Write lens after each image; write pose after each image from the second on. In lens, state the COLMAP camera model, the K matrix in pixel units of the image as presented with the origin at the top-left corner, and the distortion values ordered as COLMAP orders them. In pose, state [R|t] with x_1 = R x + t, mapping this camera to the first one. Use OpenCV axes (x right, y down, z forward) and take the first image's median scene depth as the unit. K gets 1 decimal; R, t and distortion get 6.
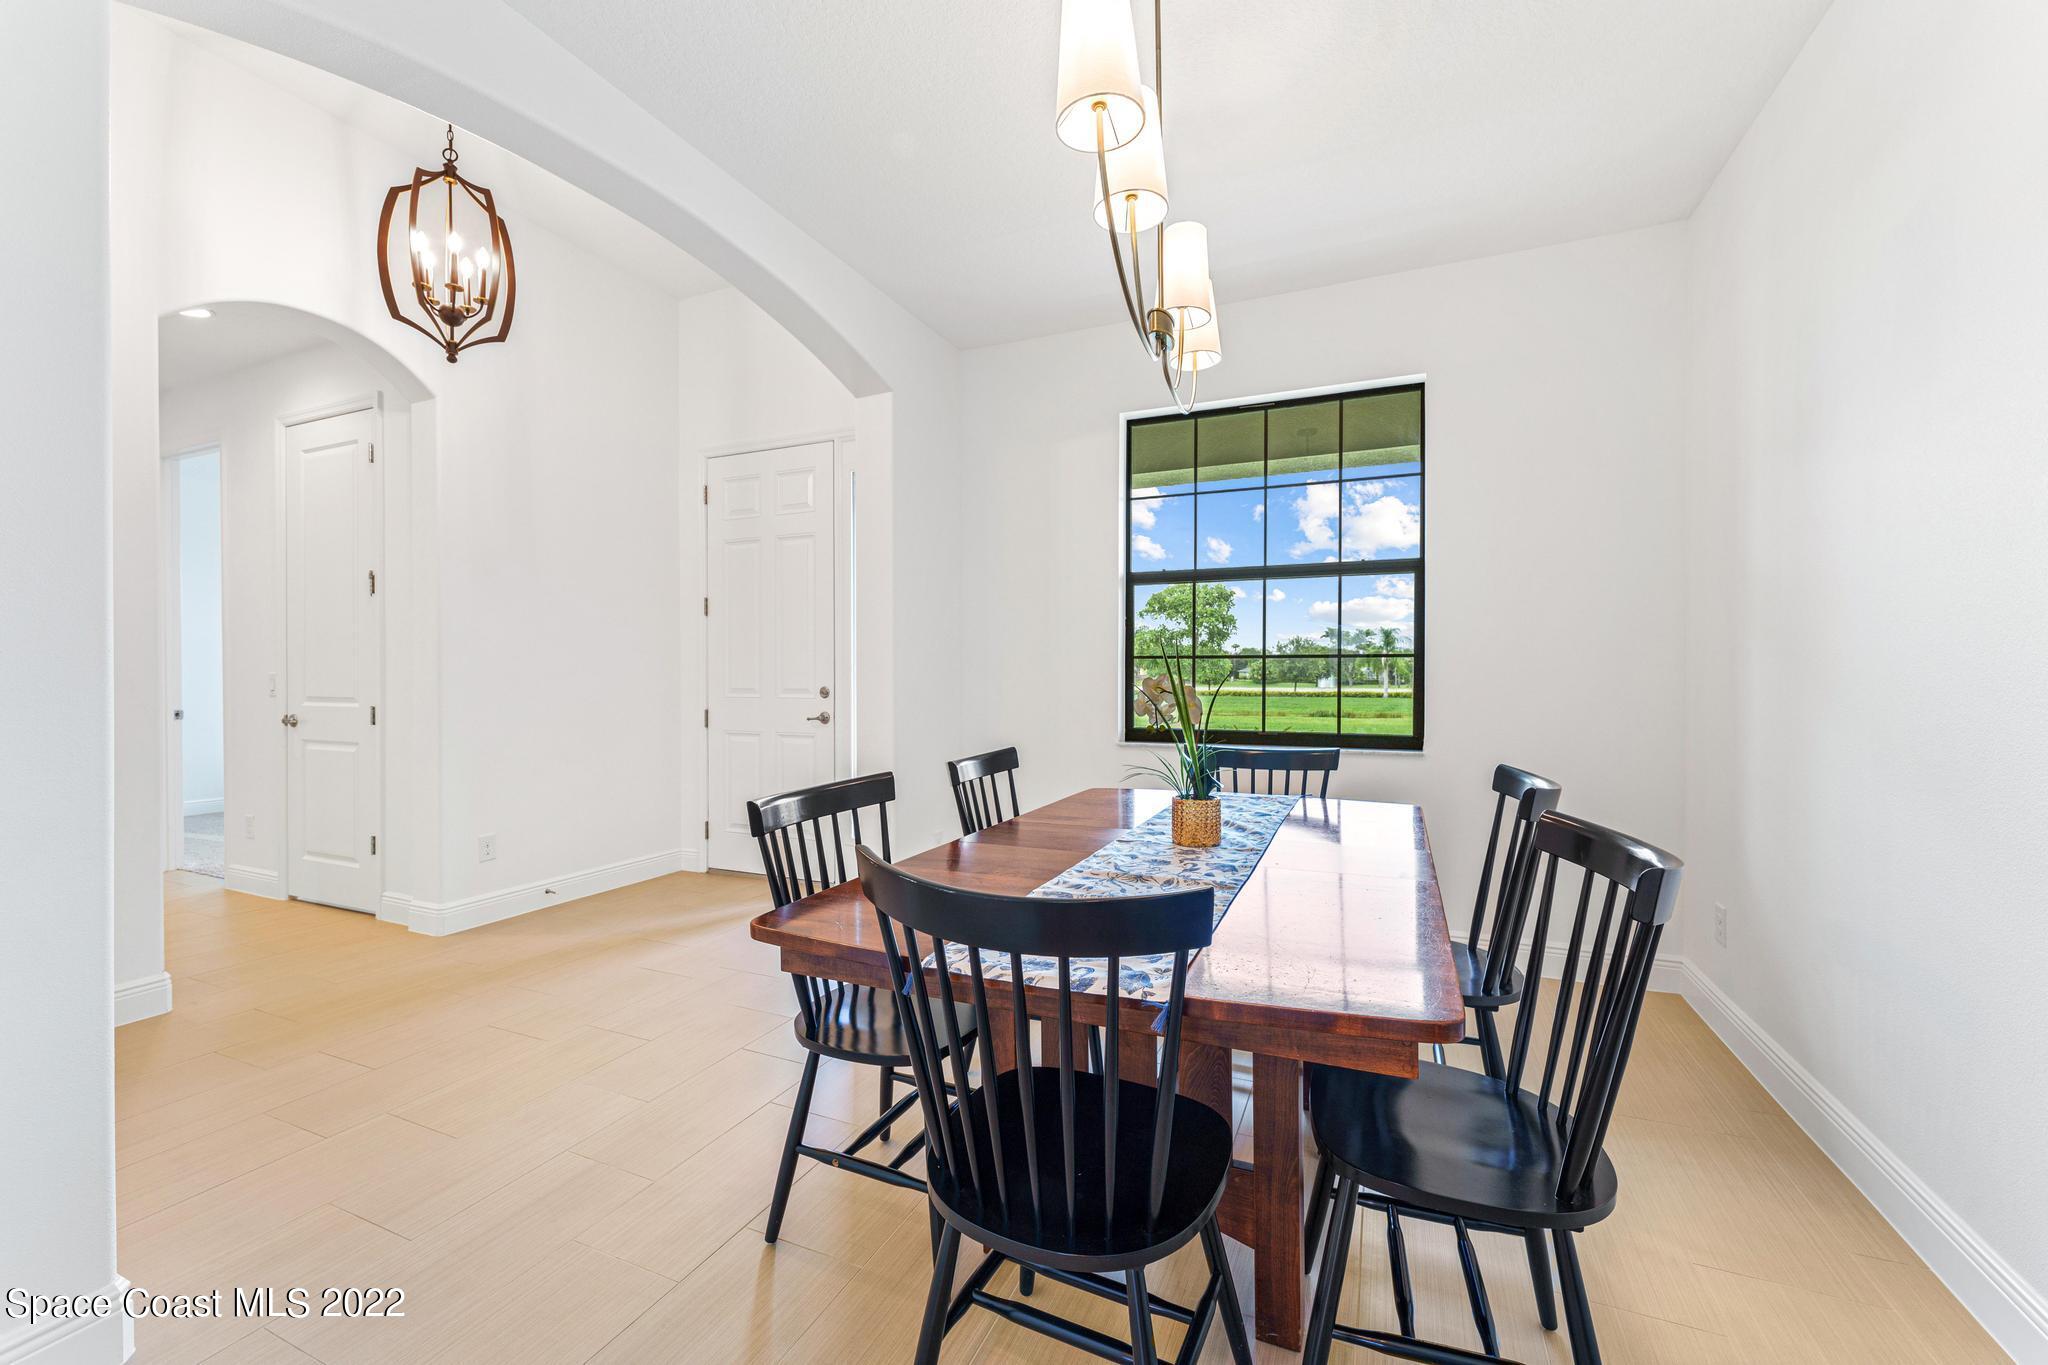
lens RADIAL K [[810.0, 0, 1027.4], [0, 810.0, 680.5], [0, 0, 1]] dist [0.001298, 0.000128]
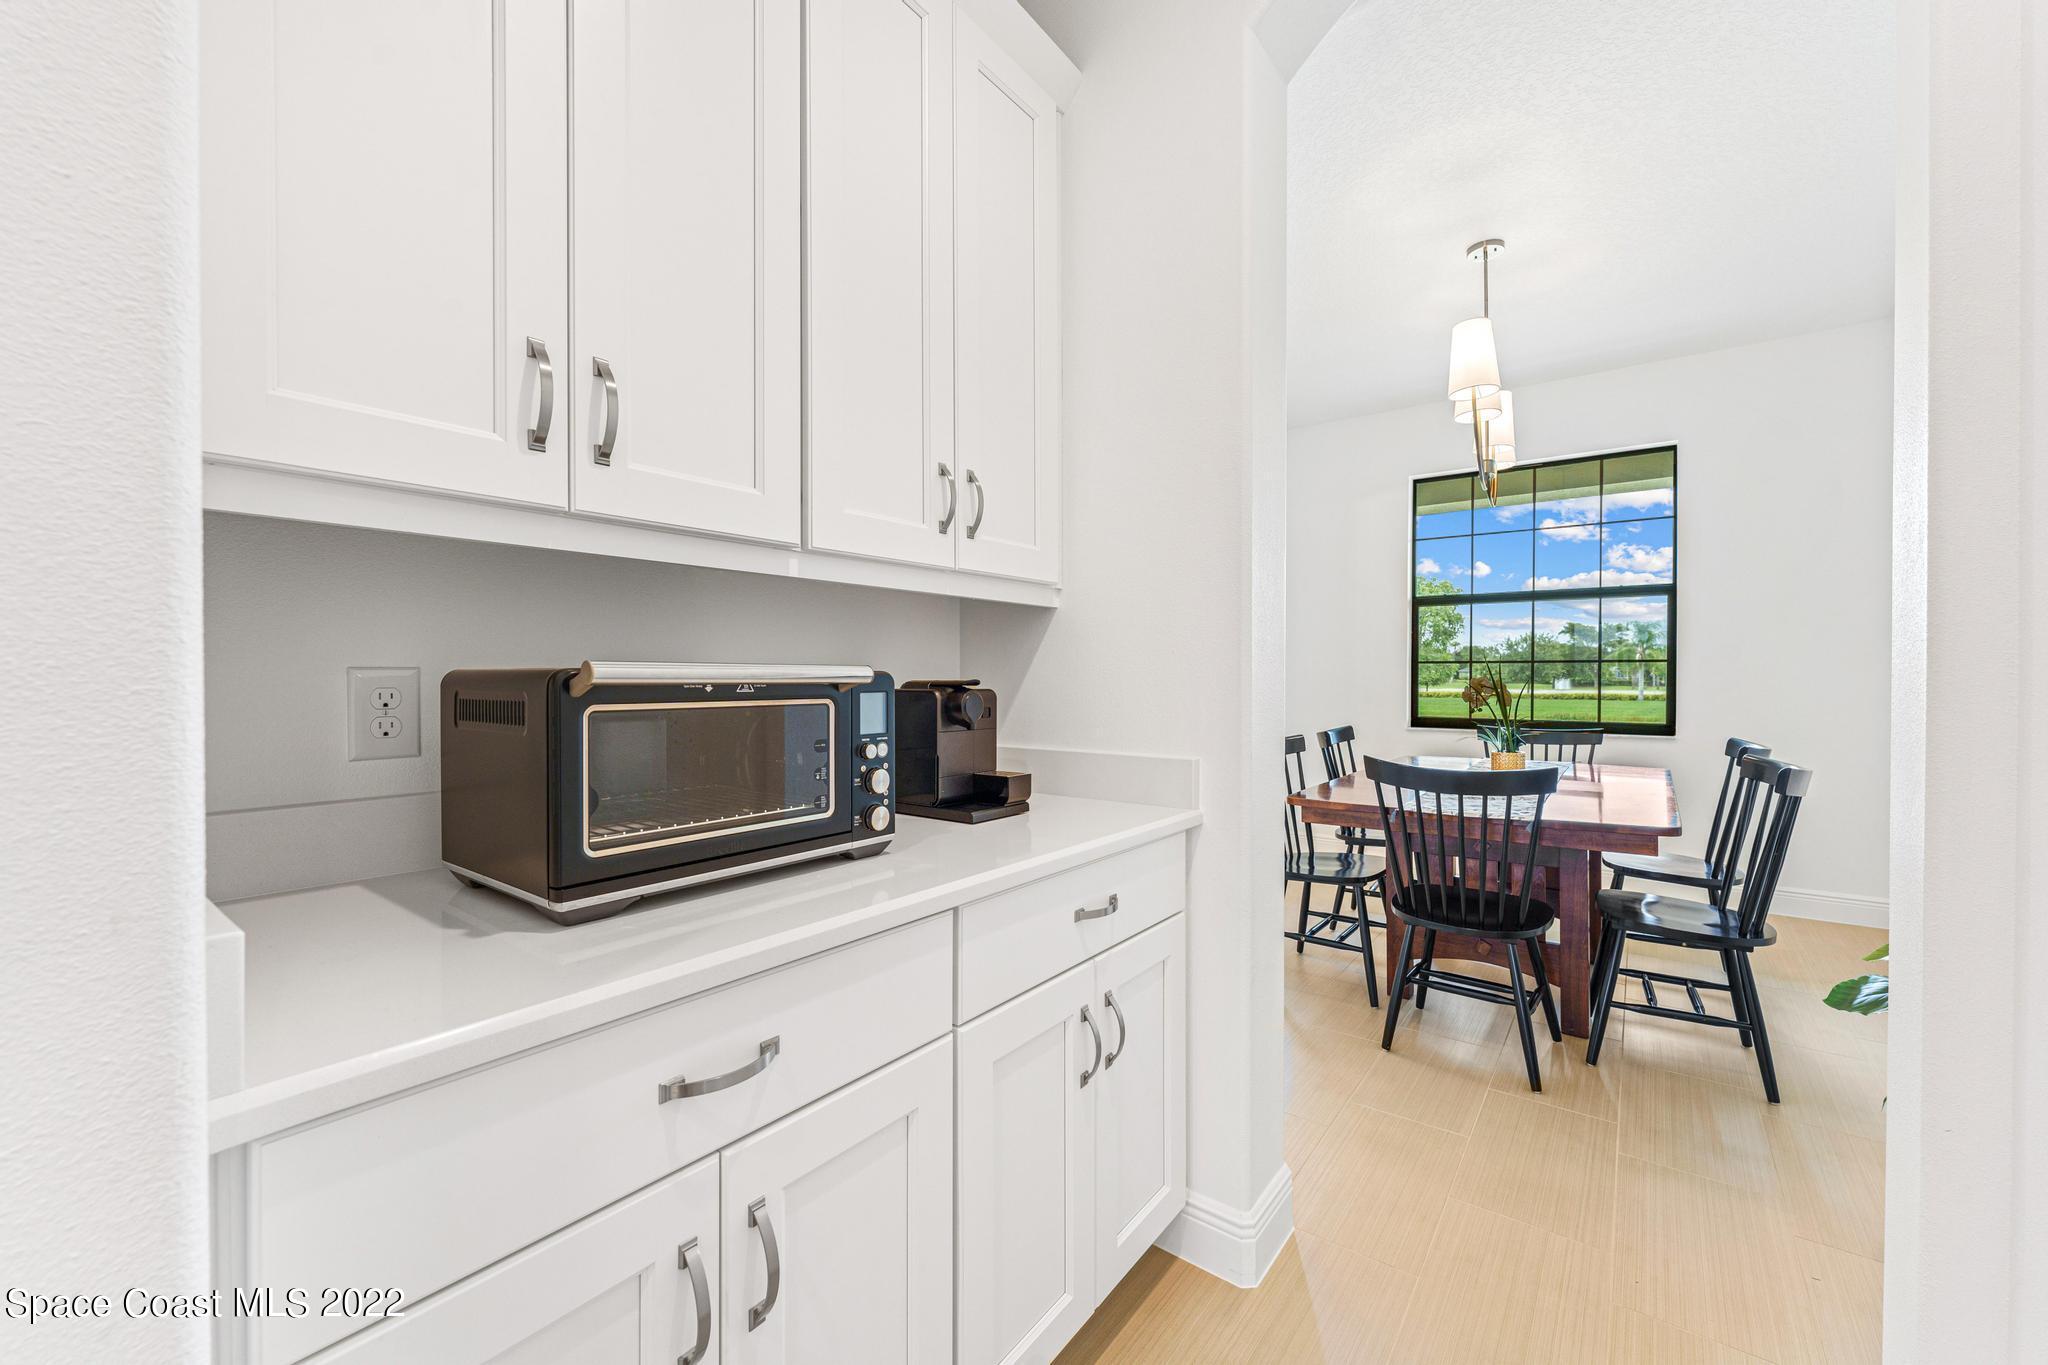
lens RADIAL K [[810.0, 0, 1027.4], [0, 810.0, 680.5], [0, 0, 1]] dist [0.001298, 0.000128]
pose [[0.973342, 0.001643, -0.229355, -0.206044], [-0.001681, 0.999999, 0.000030, 0.001712], [0.229354, 0.000357, 0.973343, -0.463234]]
